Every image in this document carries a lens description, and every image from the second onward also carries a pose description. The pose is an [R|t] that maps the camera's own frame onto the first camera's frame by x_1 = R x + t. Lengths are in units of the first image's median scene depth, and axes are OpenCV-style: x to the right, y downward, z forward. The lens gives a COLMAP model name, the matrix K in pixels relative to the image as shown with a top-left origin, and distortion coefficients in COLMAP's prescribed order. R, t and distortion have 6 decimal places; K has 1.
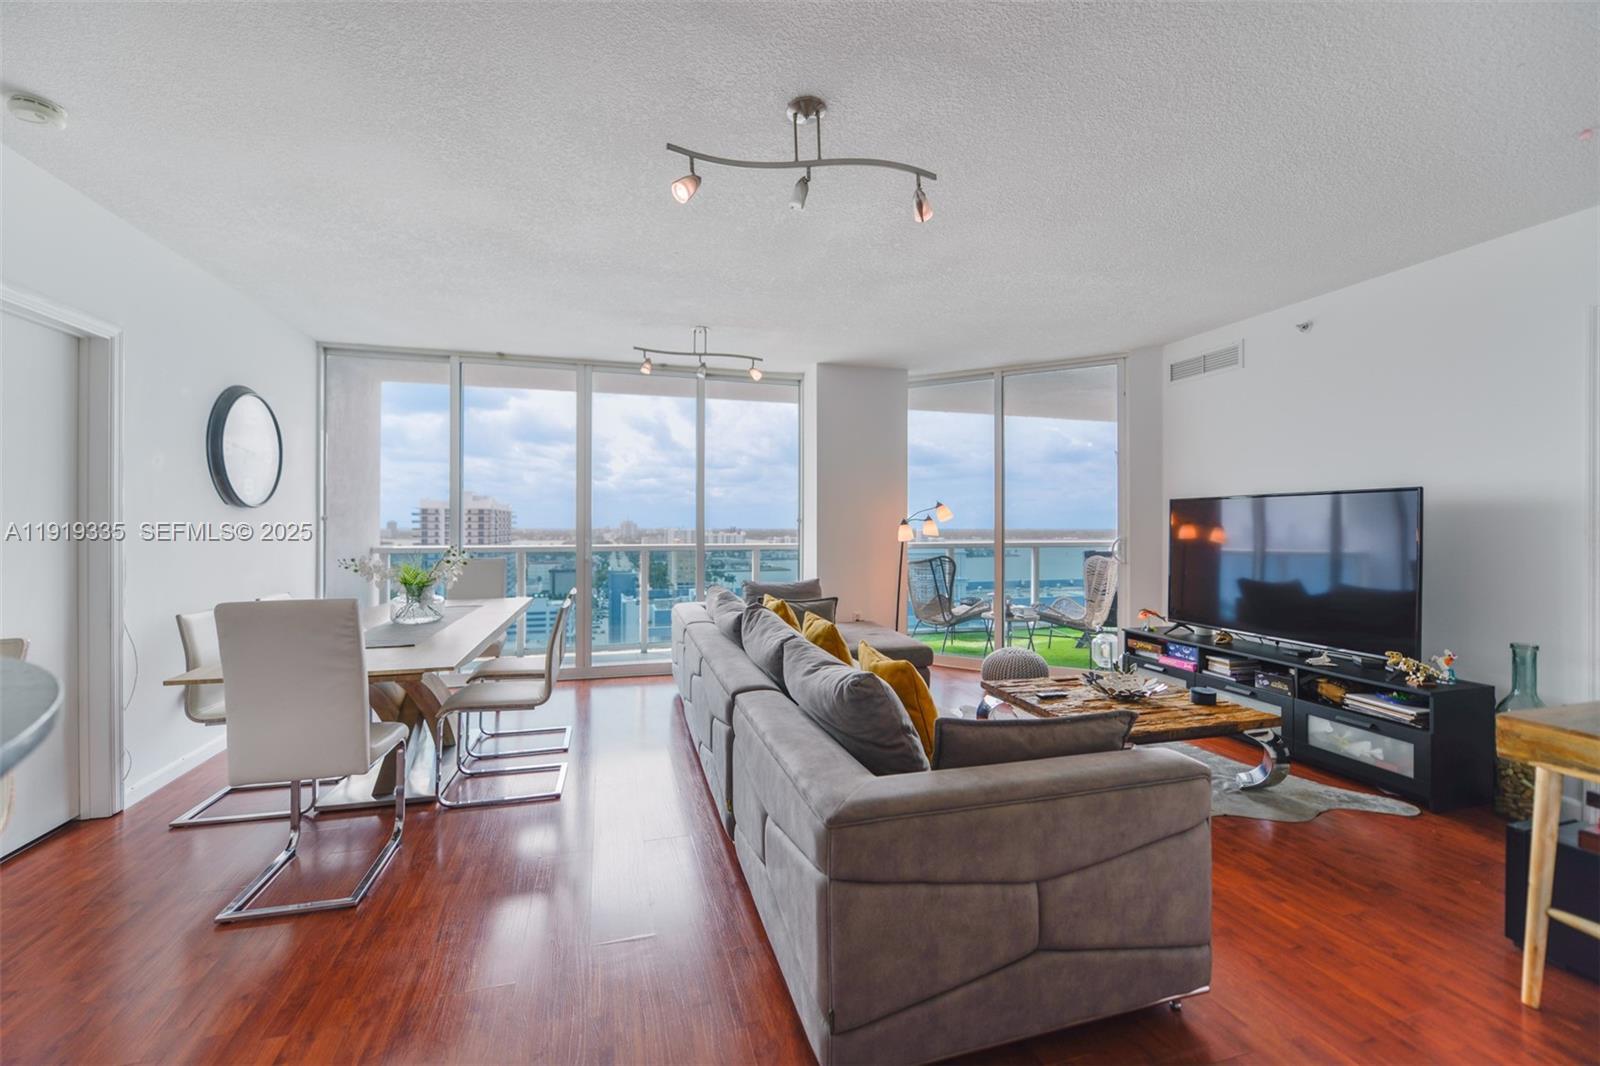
lens RADIAL K [[640.1, 0, 797.7], [0, 640.1, 525.5], [0, 0, 1]] dist [-0.013916, -0.000203]
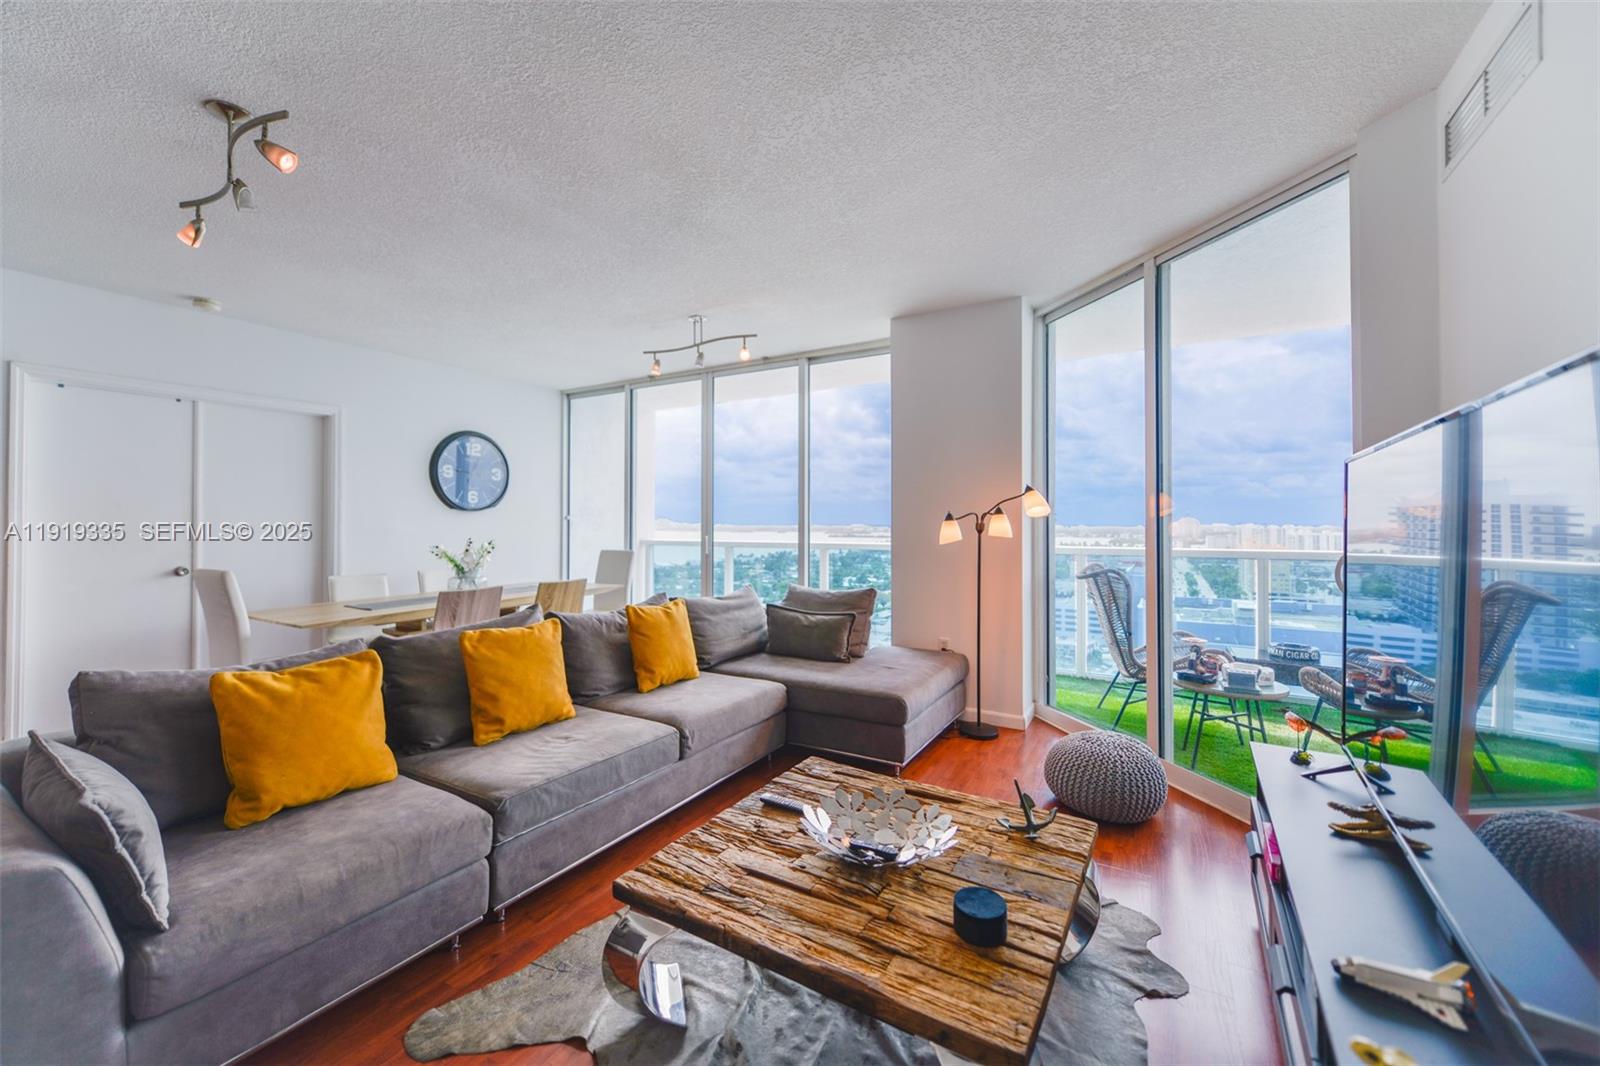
lens RADIAL K [[635.3, 0, 795.2], [0, 635.3, 526.1], [0, 0, 1]] dist [0.001950, 0.000043]
pose [[0.679070, 0.001325, -0.734073, 0.647857], [0.002719, 0.999987, 0.004320, 0.001414], [0.734069, -0.004929, 0.679057, 0.456149]]
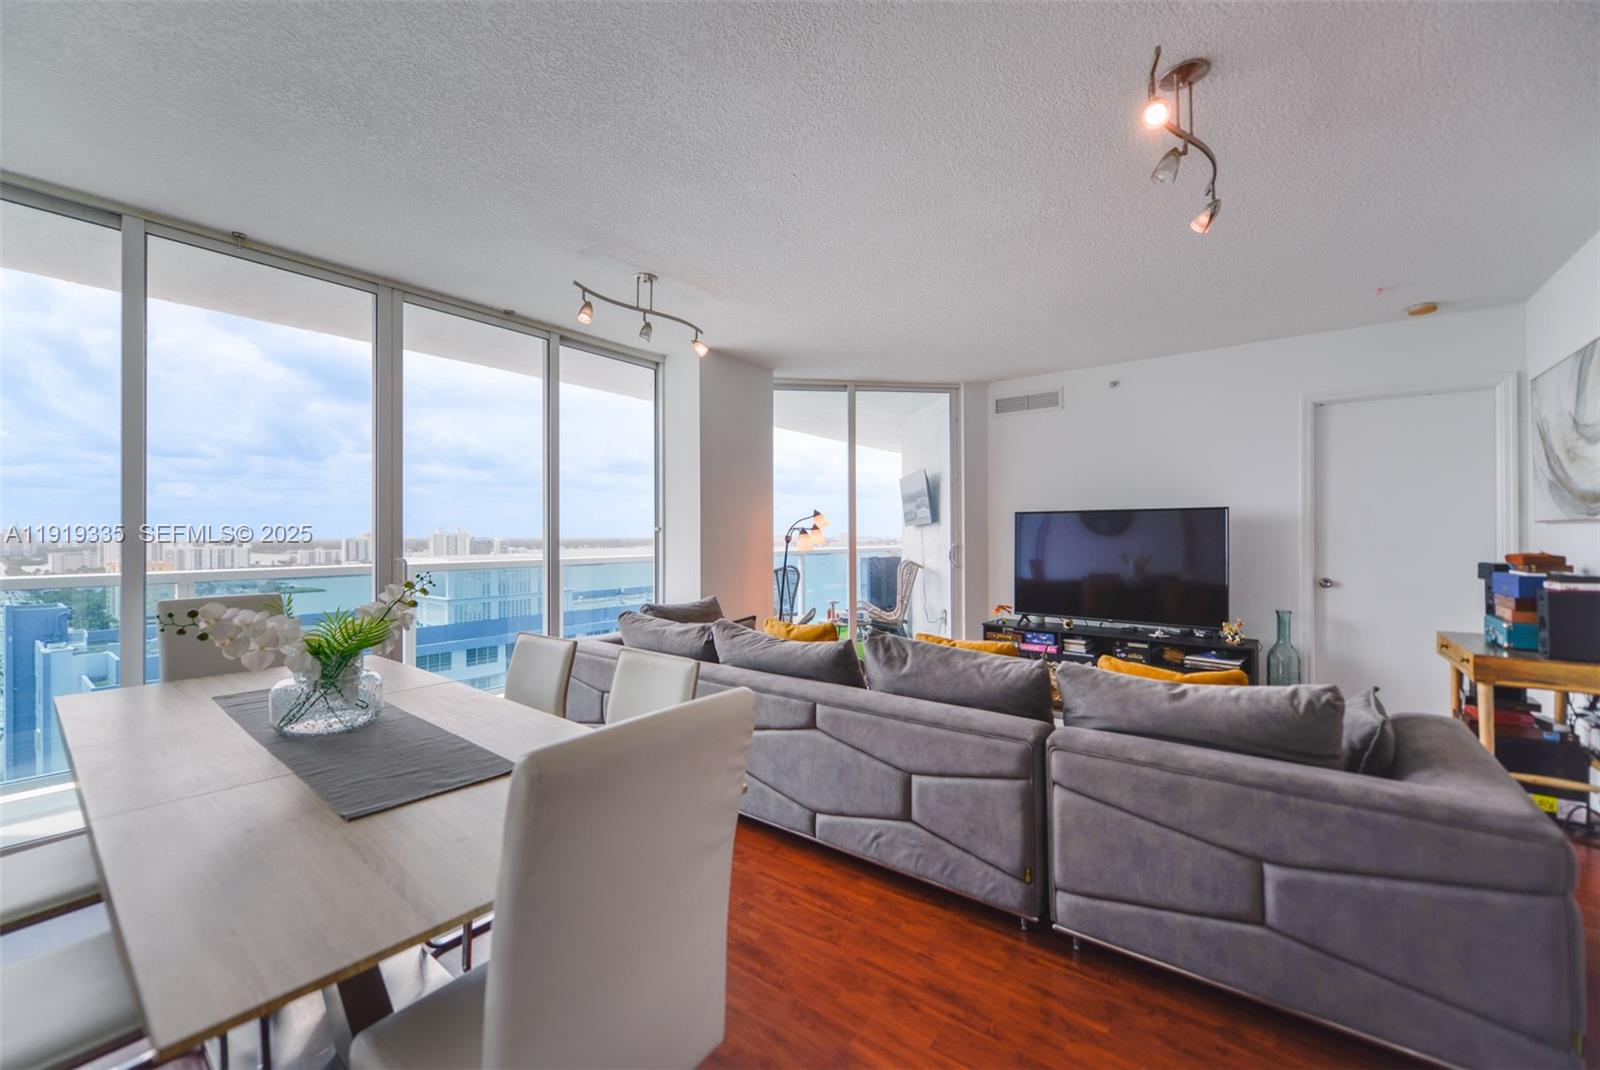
lens RADIAL K [[635.3, 0, 795.2], [0, 635.3, 528.1], [0, 0, 1]] dist [0.001950, 0.000043]
pose [[0.806747, 0.004444, 0.590880, -0.455387], [0.001546, 0.999952, -0.009632, 0.000094], [-0.590895, 0.008684, 0.806702, 0.281588]]
